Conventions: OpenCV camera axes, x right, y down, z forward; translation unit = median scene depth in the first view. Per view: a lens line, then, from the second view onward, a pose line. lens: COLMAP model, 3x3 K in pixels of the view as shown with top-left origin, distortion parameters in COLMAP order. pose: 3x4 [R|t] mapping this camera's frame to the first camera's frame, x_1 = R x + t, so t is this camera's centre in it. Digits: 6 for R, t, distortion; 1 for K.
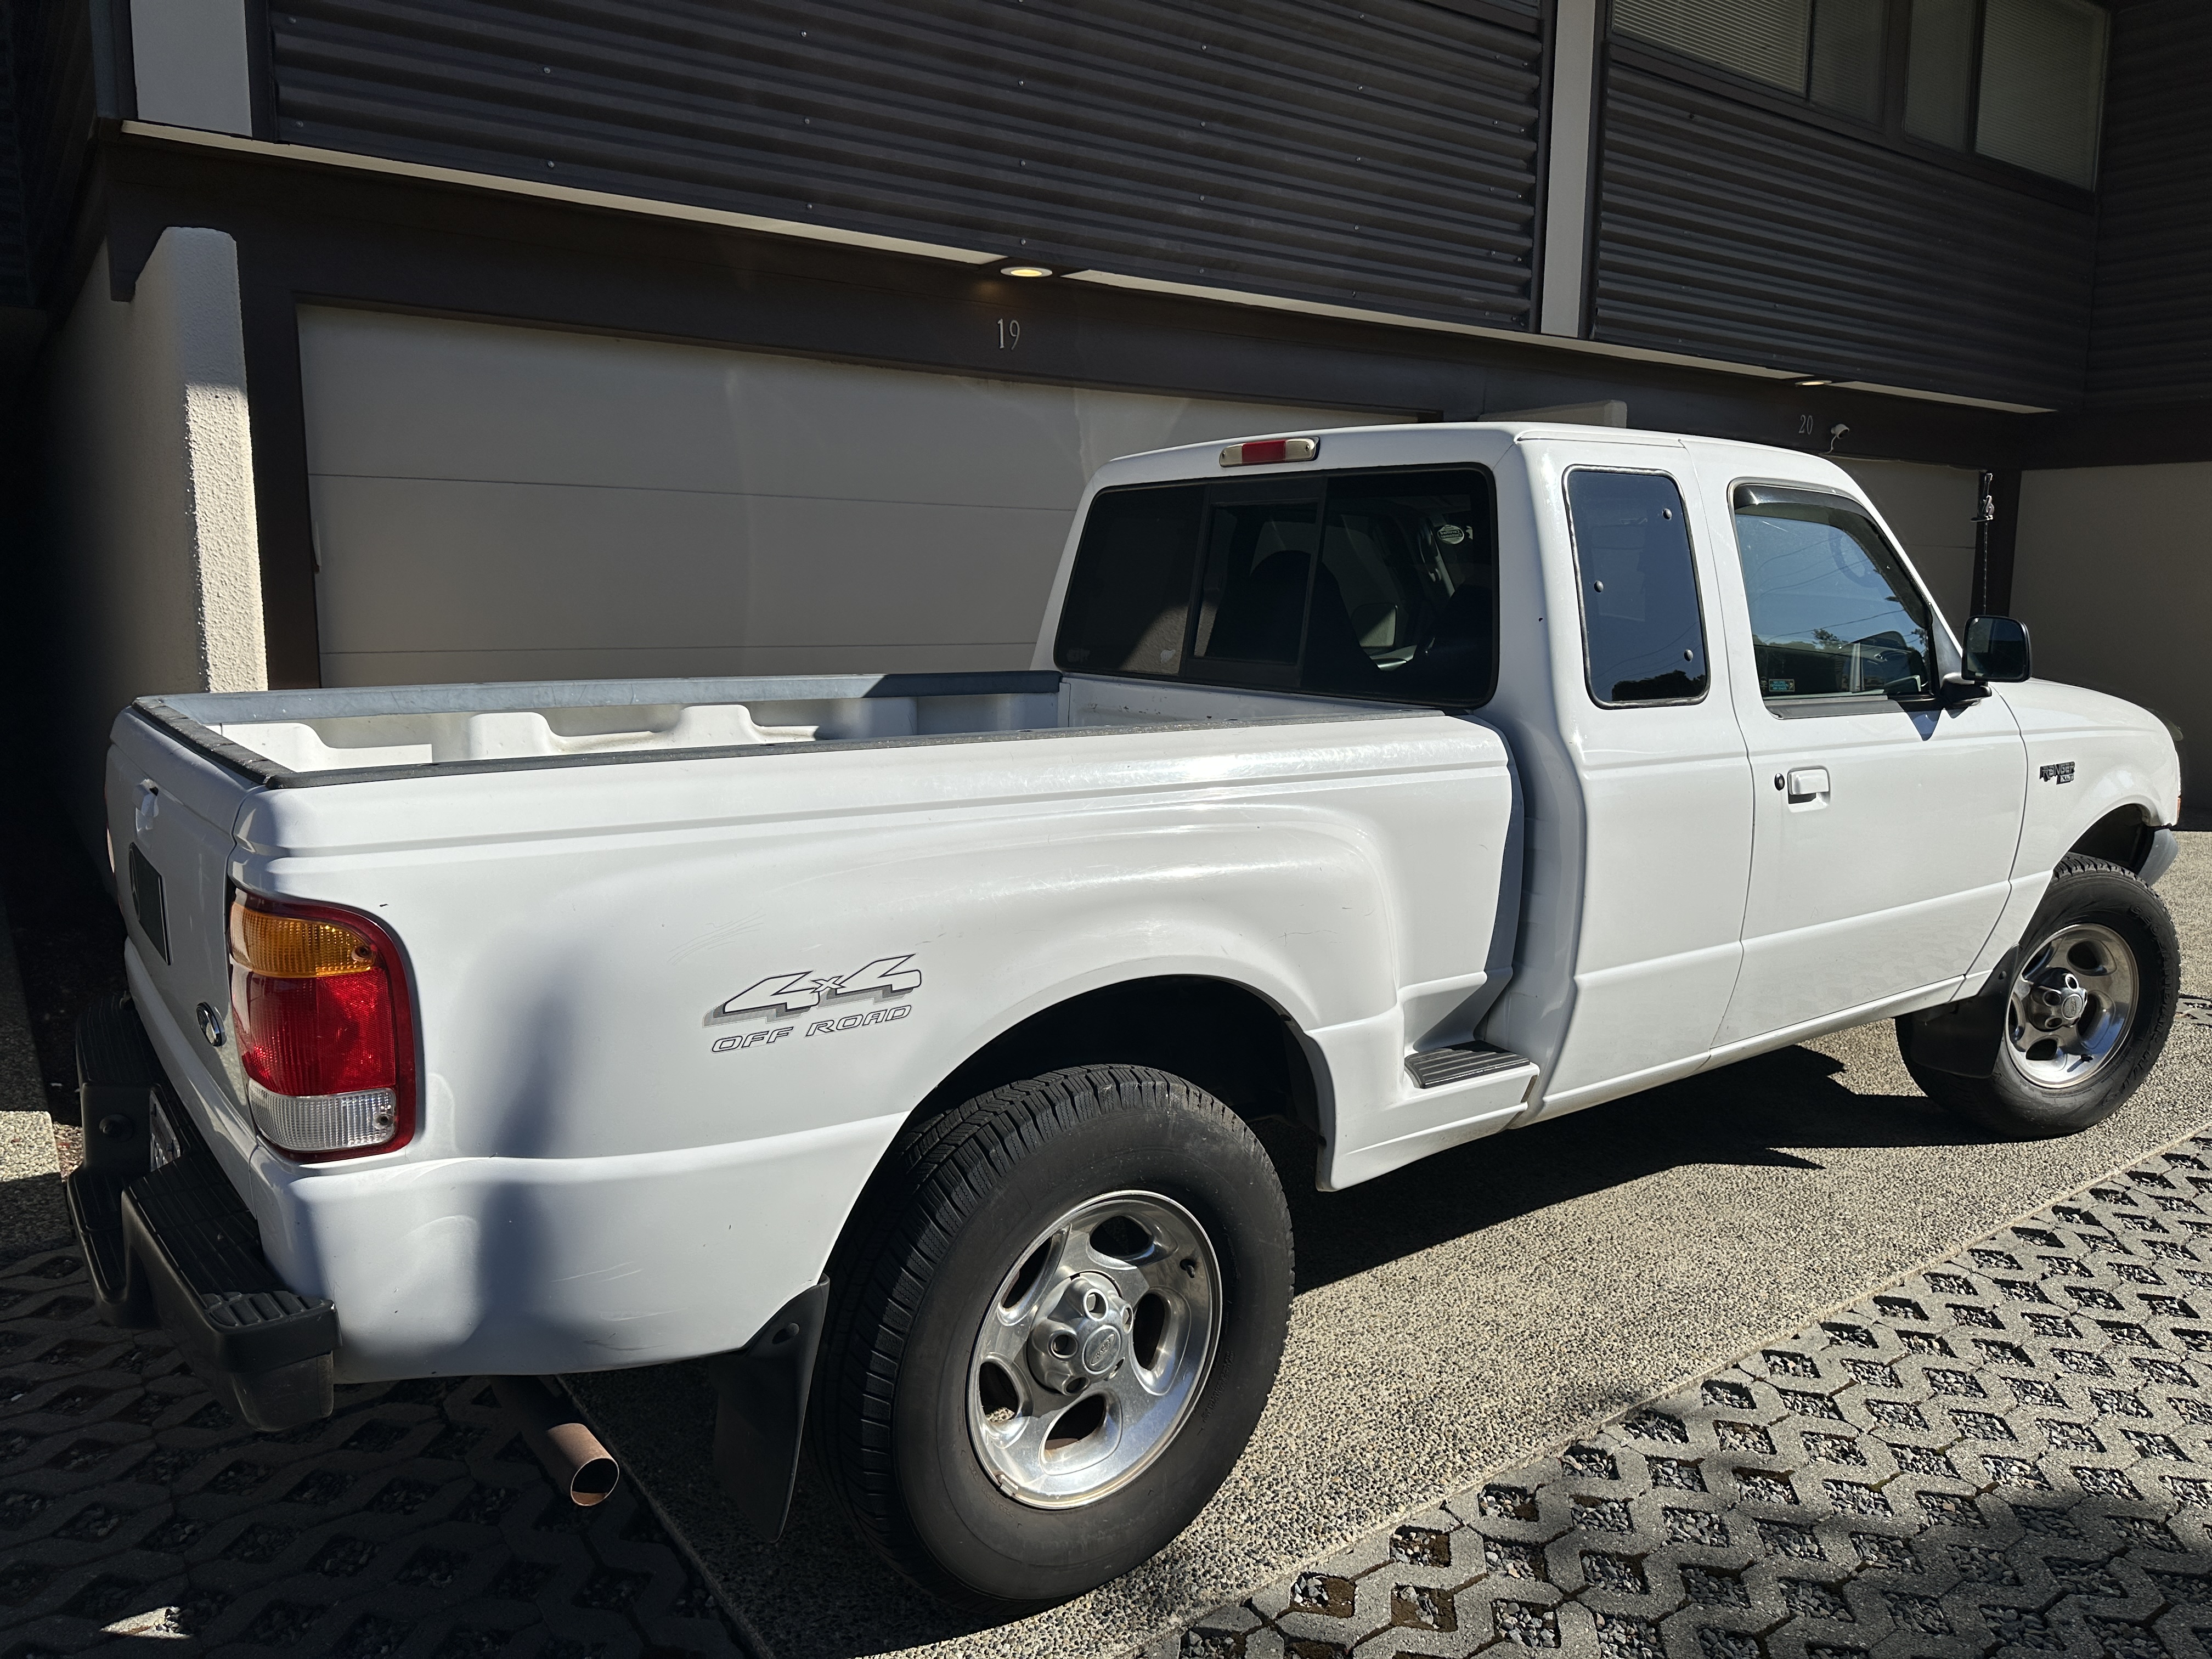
lens RADIAL K [[1555.3, 0, 1096.0], [0, 1555.3, 826.1], [0, 0, 1]] dist [0.037492, -0.033622]
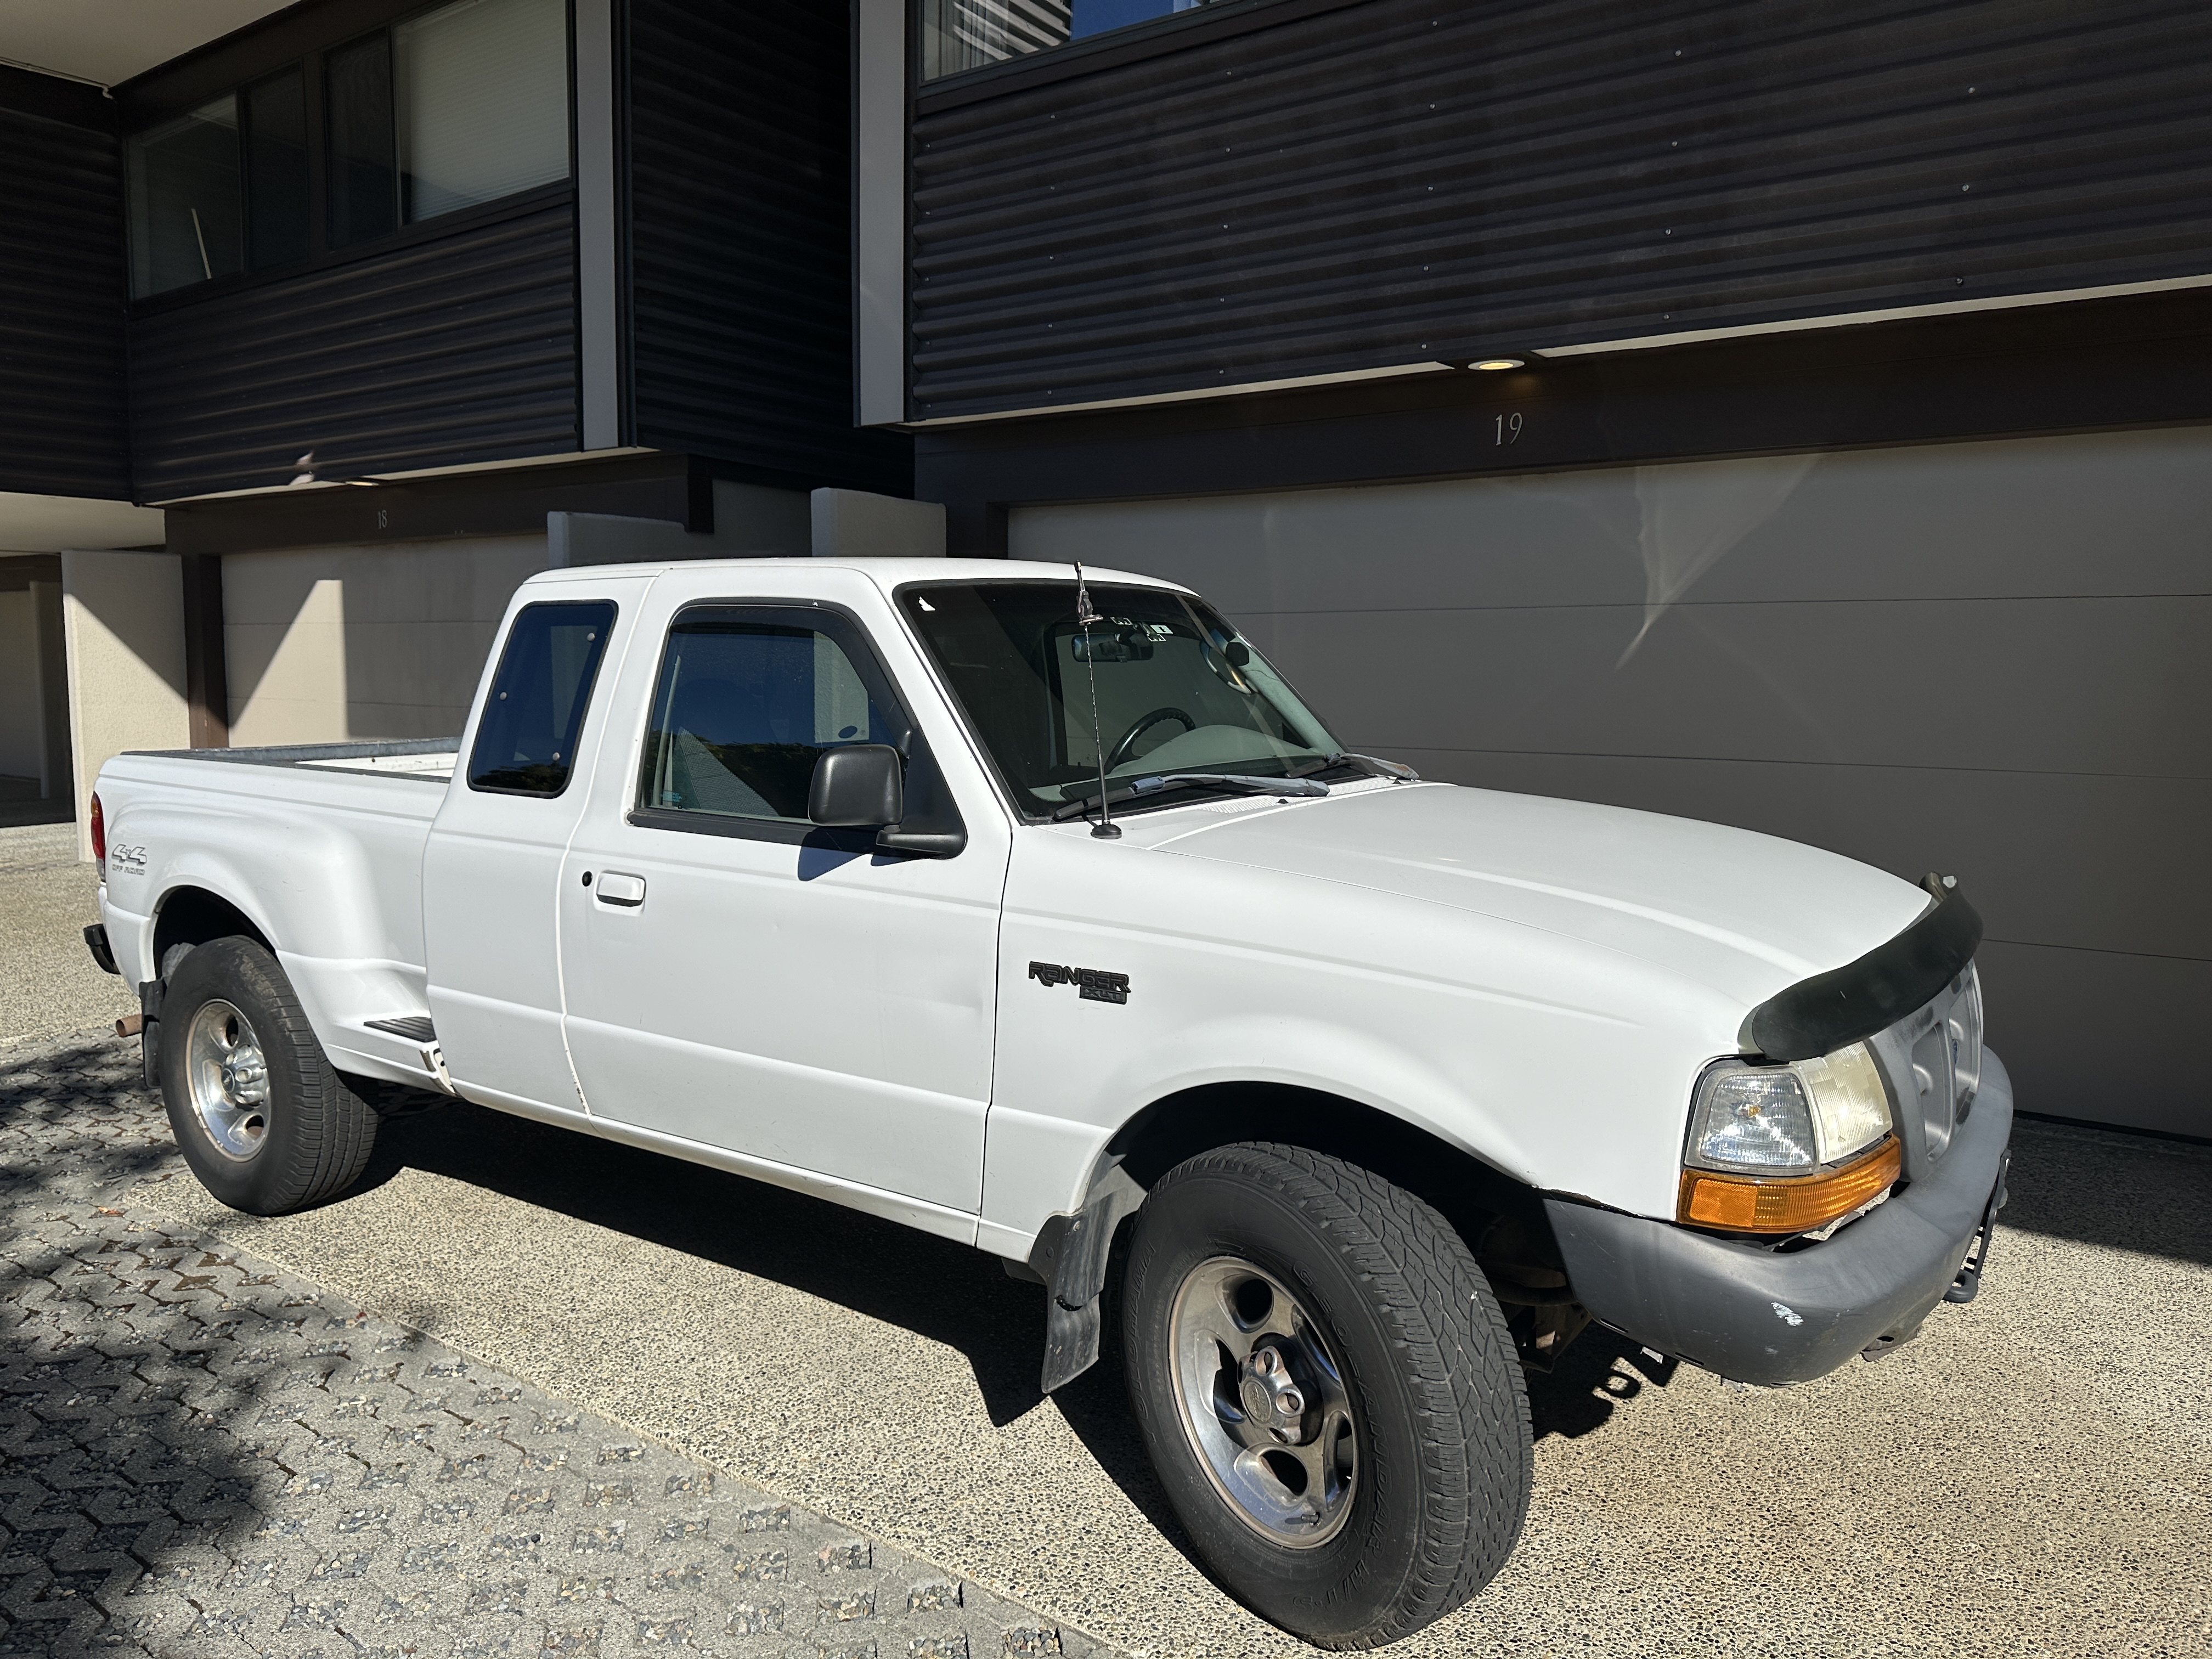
lens RADIAL K [[1555.3, 0, 1096.0], [0, 1555.3, 826.1], [0, 0, 1]] dist [0.037492, -0.033622]
pose [[0.315266, 0.093644, -0.944372, 1.320556], [-0.150121, 0.987511, 0.047806, -0.142431], [0.937055, 0.126698, 0.325386, 0.817548]]
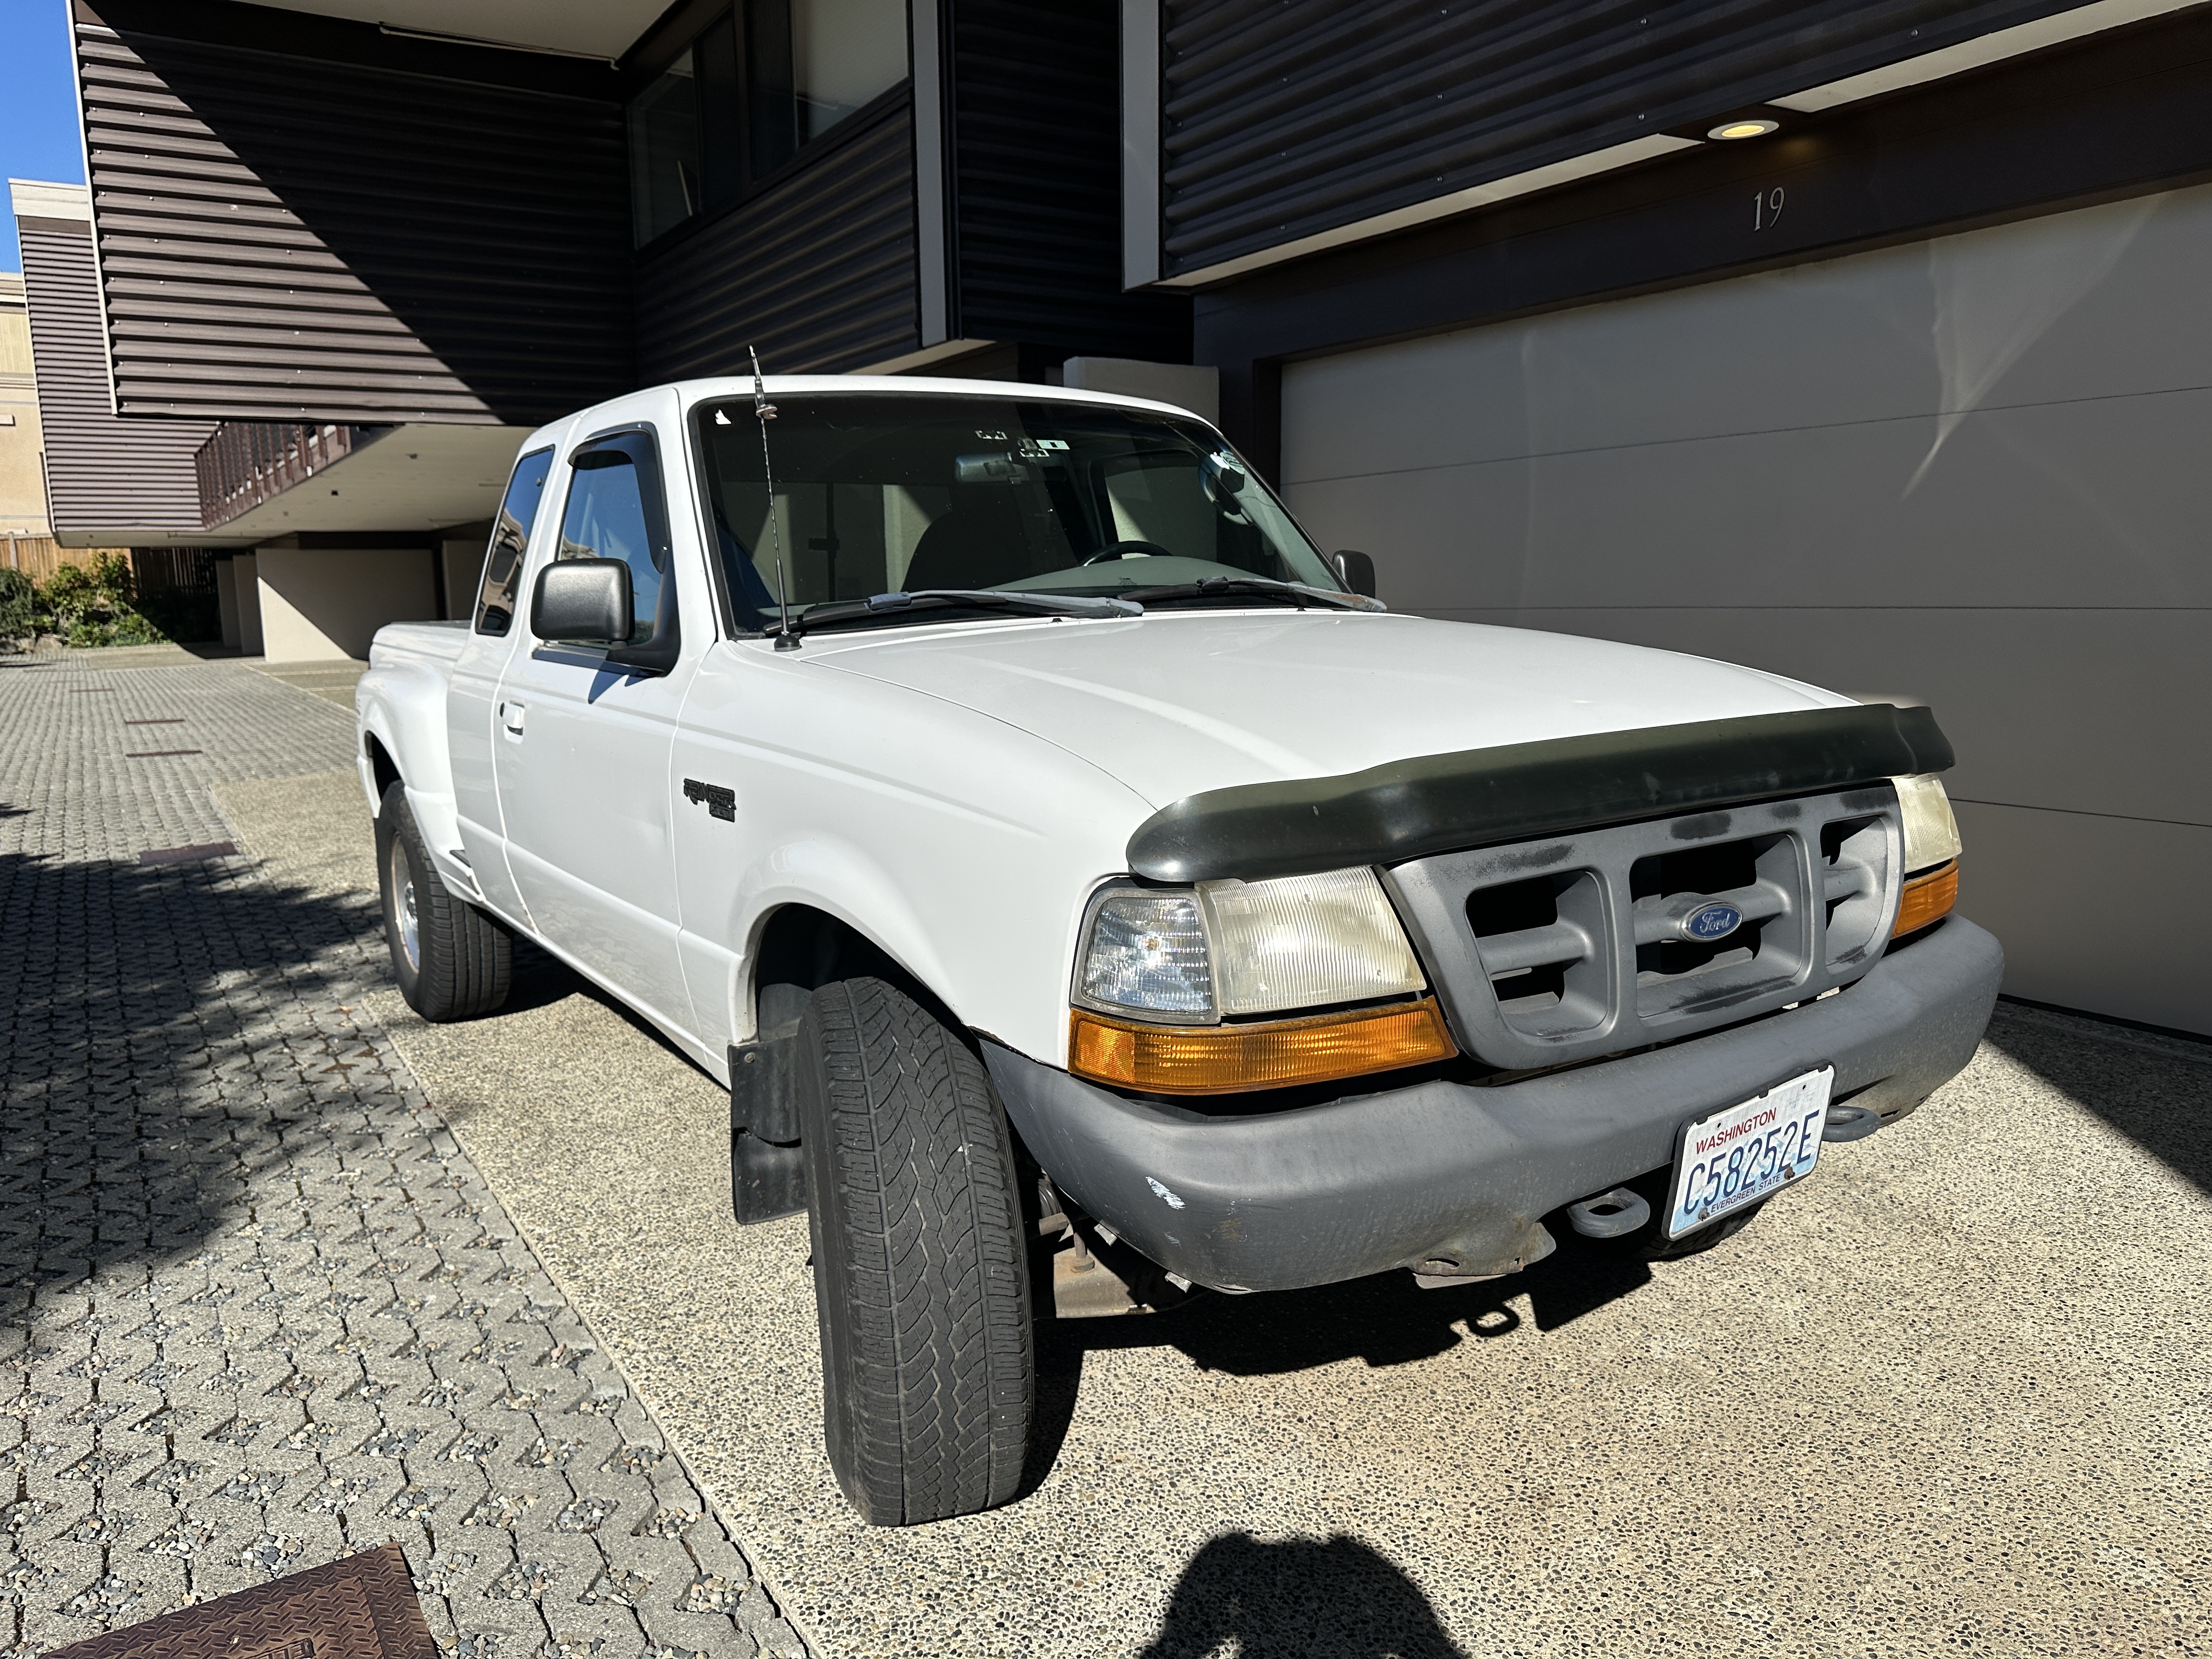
lens RADIAL K [[1571.8, 0, 1106.0], [0, 1571.8, 829.5], [0, 0, 1]] dist [0.043541, -0.078146]
pose [[-0.054042, 0.148336, -0.987459, 1.320378], [-0.134055, 0.978875, 0.154382, -0.151597], [0.989499, 0.140717, -0.033015, 1.250588]]
